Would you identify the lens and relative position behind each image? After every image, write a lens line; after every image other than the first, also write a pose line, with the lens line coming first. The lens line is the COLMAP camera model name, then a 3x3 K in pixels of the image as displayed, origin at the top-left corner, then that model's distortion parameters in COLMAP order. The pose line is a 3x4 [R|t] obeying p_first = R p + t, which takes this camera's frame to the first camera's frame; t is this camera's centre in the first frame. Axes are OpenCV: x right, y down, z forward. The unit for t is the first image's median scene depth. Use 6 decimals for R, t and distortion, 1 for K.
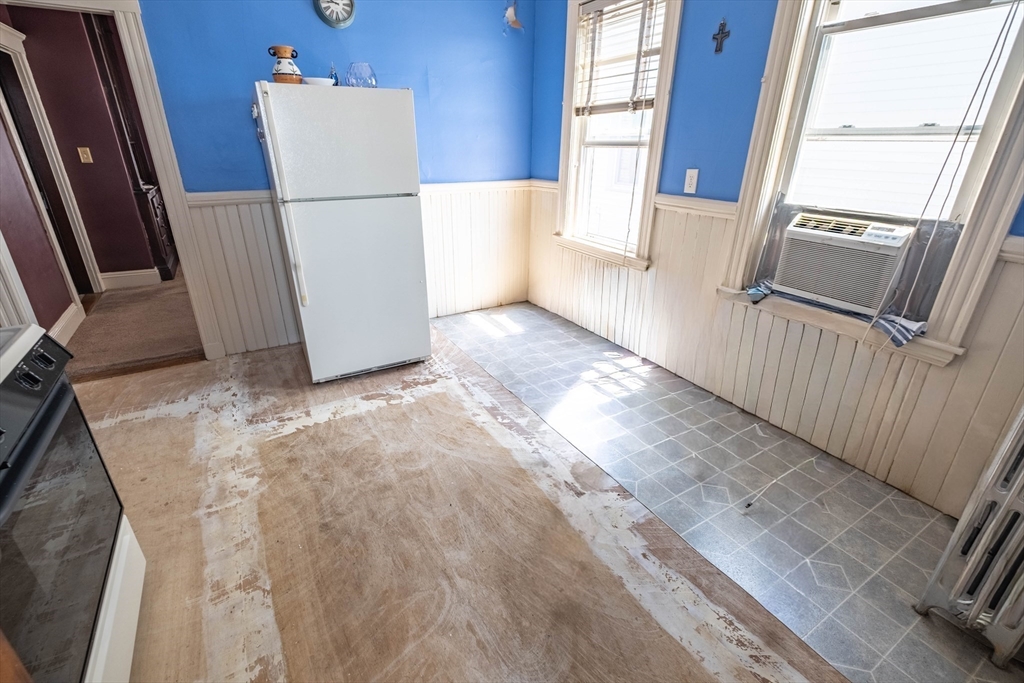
lens RADIAL K [[463.1, 0, 512.9], [0, 463.1, 339.9], [0, 0, 1]] dist [-0.000949, -0.000265]
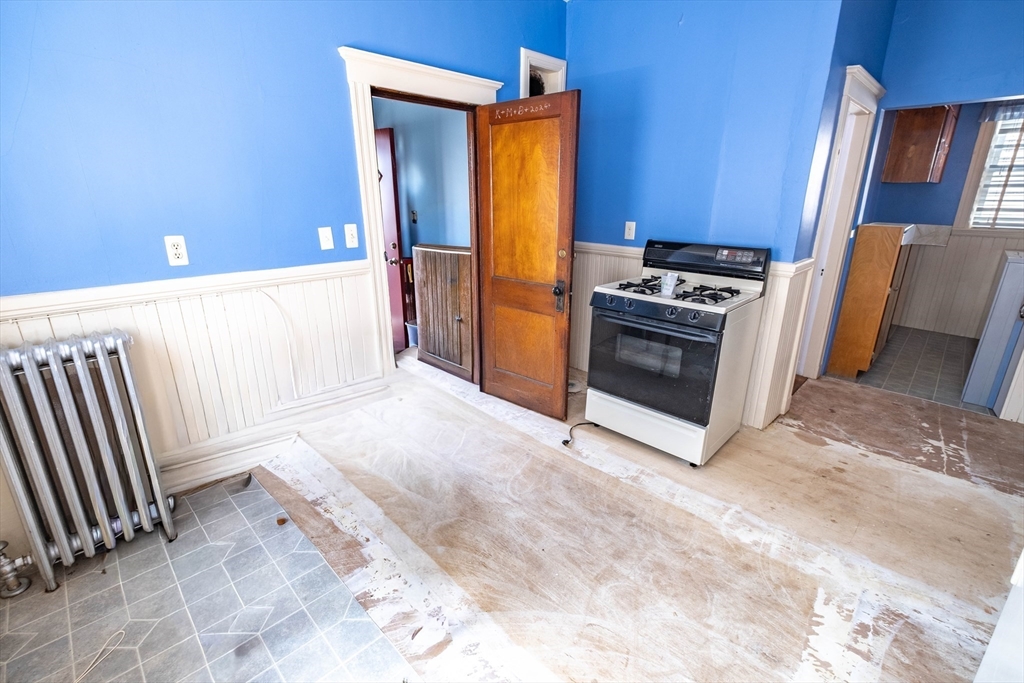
lens RADIAL K [[463.1, 0, 509.3], [0, 463.1, 343.4], [0, 0, 1]] dist [-0.000949, -0.000265]
pose [[-0.970320, 0.065159, -0.232881, 0.153447], [-0.101731, 0.763670, 0.637541, -0.656212], [0.219386, 0.642310, -0.734376, 1.457473]]
